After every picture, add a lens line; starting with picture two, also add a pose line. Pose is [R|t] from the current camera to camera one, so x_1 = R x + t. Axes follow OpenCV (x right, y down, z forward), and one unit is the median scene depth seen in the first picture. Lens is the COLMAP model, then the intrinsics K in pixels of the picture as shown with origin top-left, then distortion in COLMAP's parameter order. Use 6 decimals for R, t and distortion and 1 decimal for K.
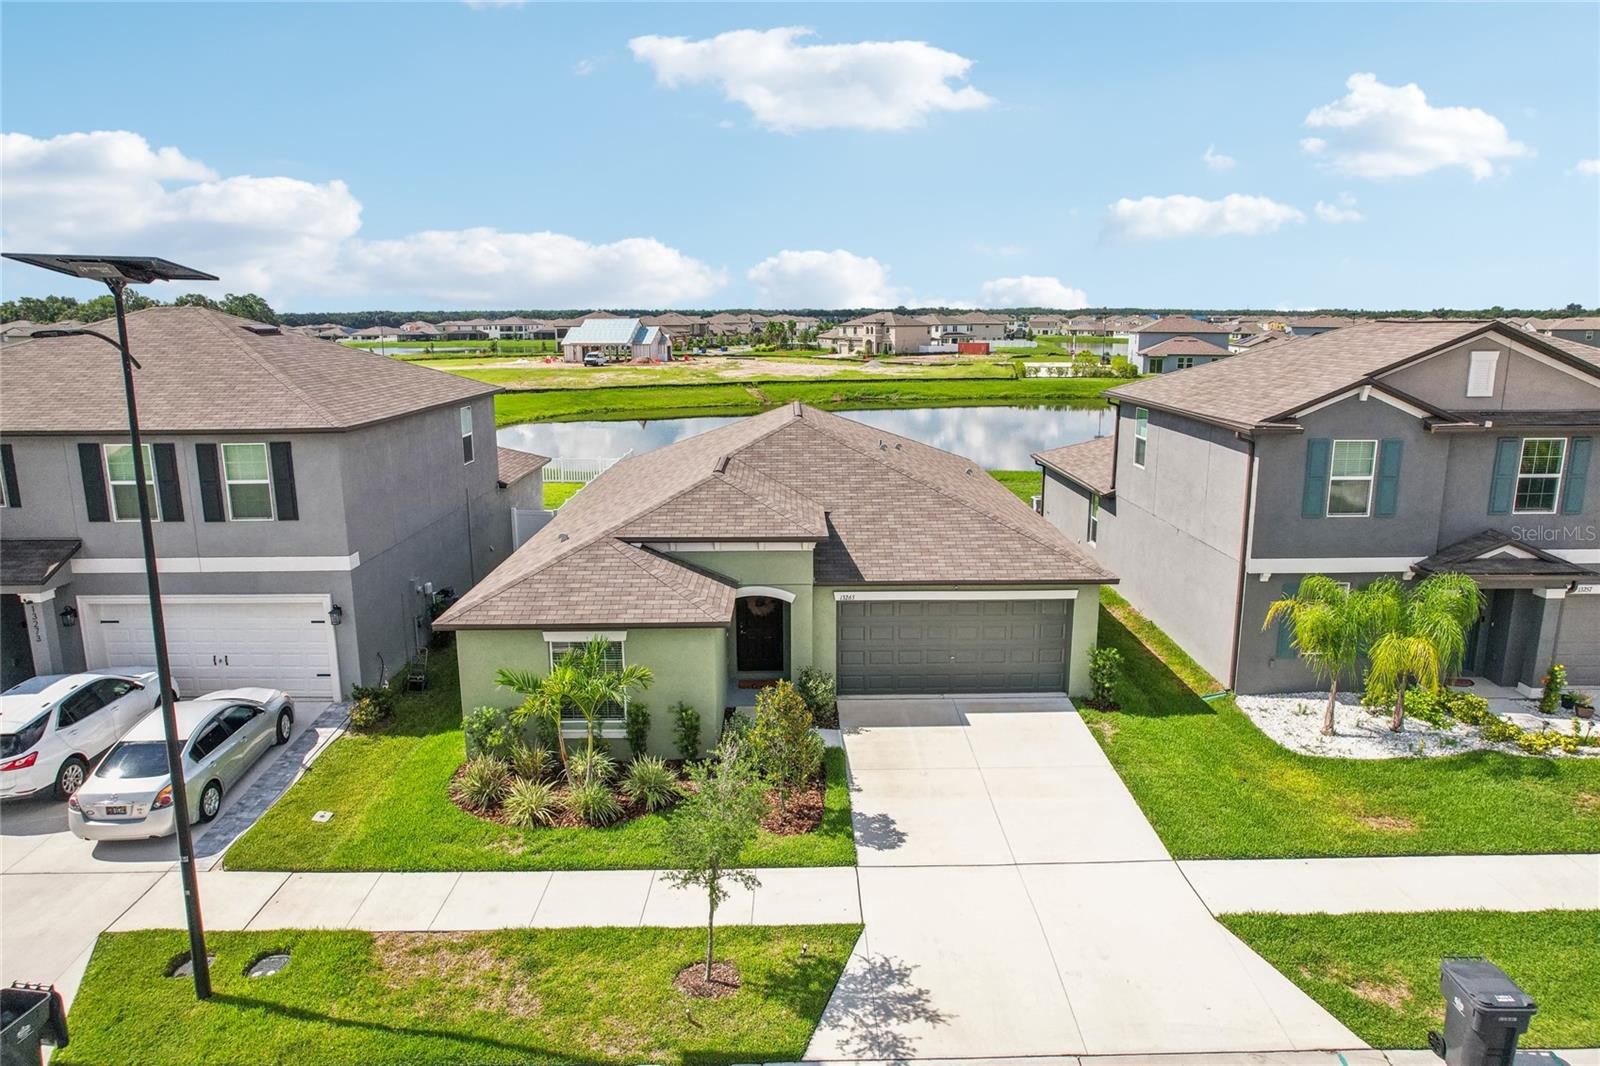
lens RADIAL K [[1064.3, 0, 800.0], [0, 1064.3, 533.0], [0, 0, 1]] dist [-0.043842, 0.000808]
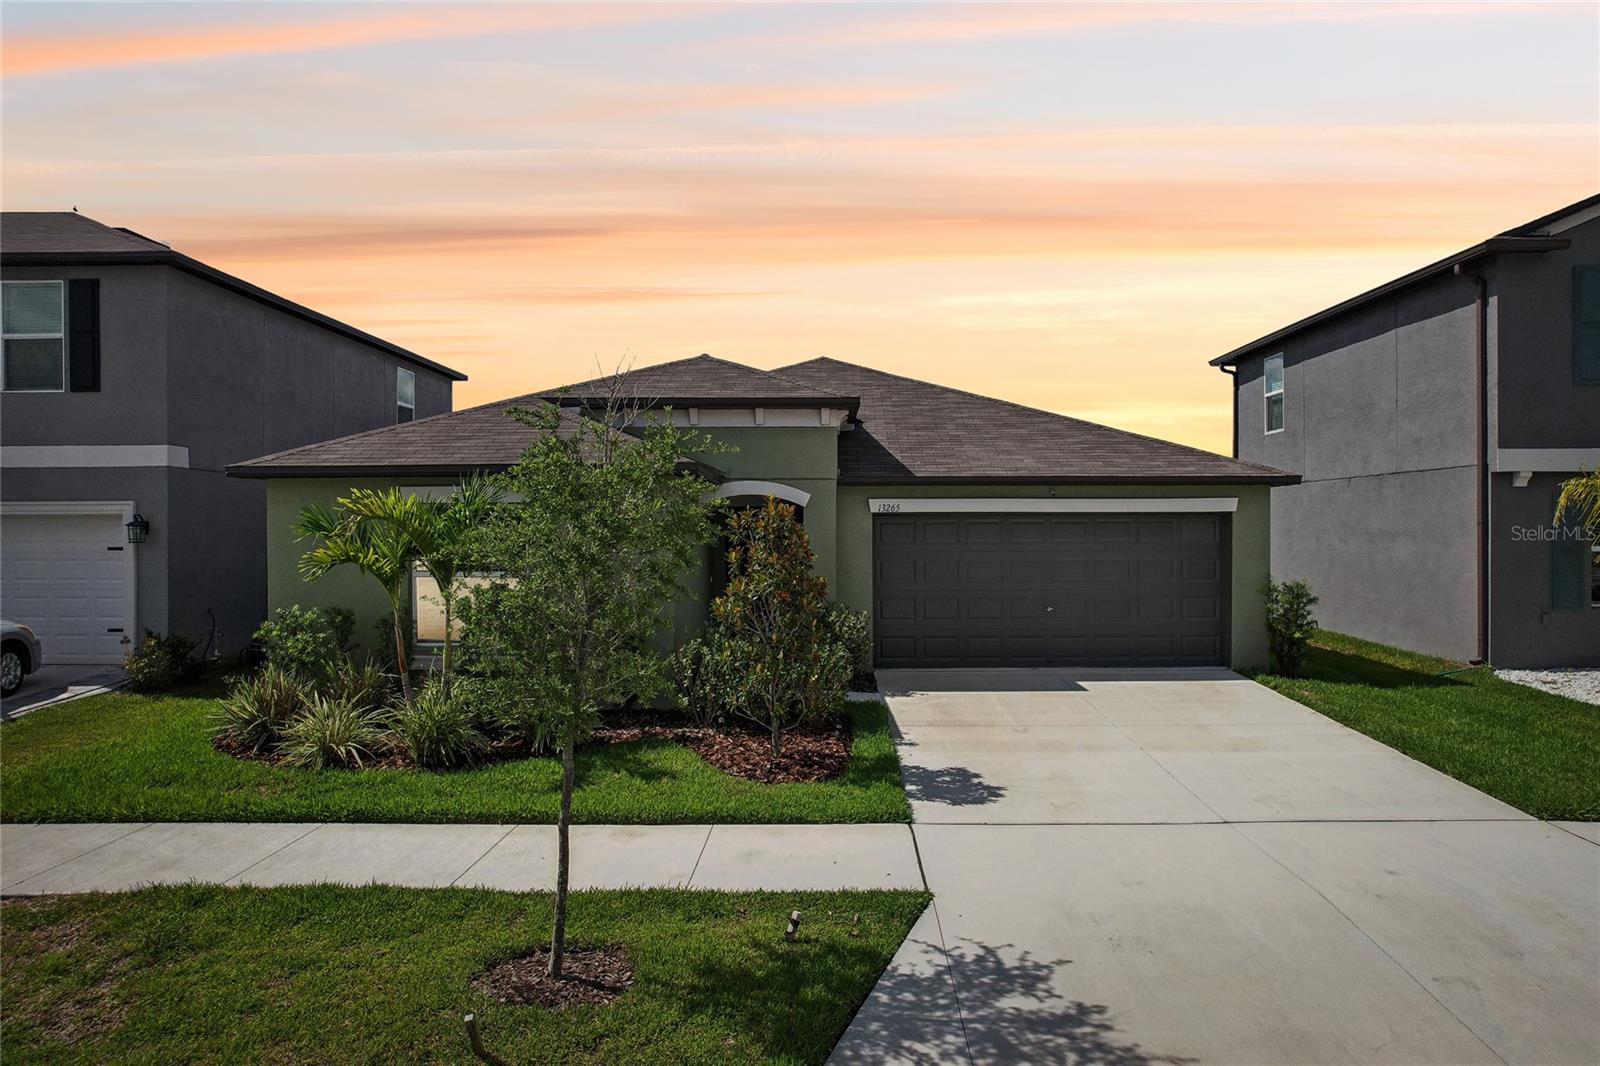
lens RADIAL K [[1057.7, 0, 803.9], [0, 1057.7, 534.0], [0, 0, 1]] dist [-0.091939, 0.085869]
pose [[0.999420, 0.003536, -0.033858, 0.017422], [-0.010382, 0.978872, -0.204210, 0.264036], [0.032421, 0.204443, 0.978341, 0.448843]]
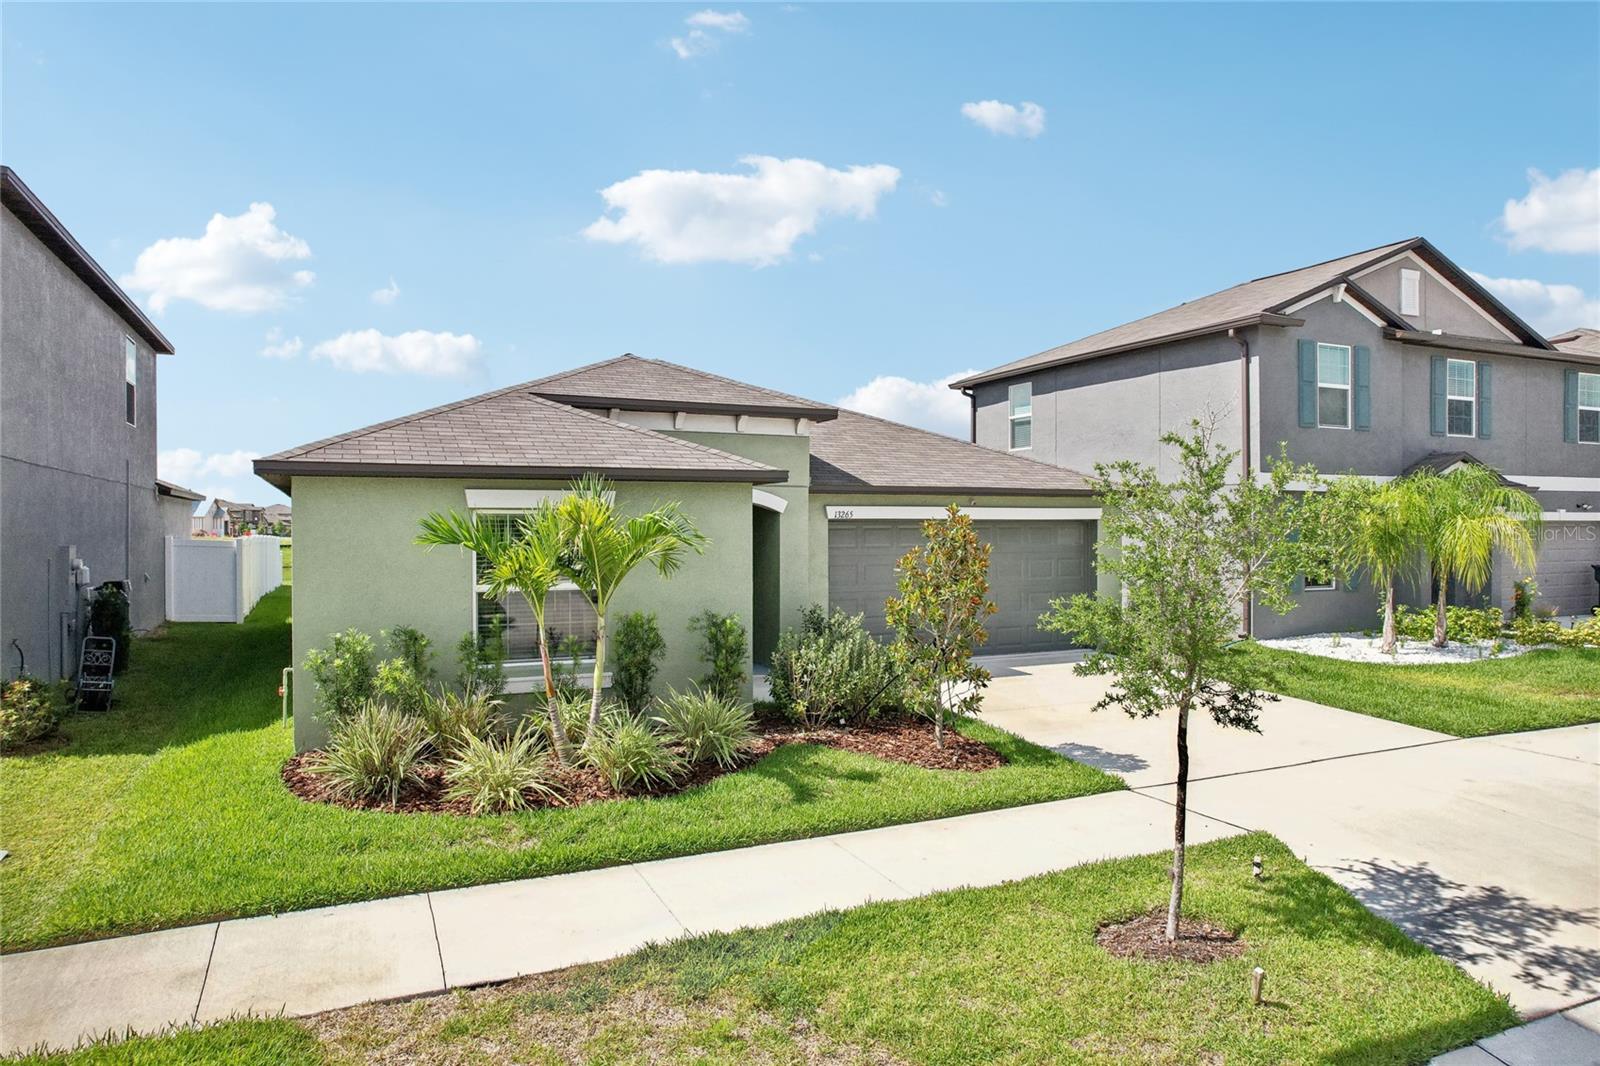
lens RADIAL K [[1057.7, 0, 803.9], [0, 1057.7, 534.0], [0, 0, 1]] dist [-0.091939, 0.085869]
pose [[0.912161, 0.001934, 0.409827, -0.330904], [0.081771, 0.979023, -0.186619, 0.251769], [-0.401591, 0.203739, 0.892869, 0.486862]]
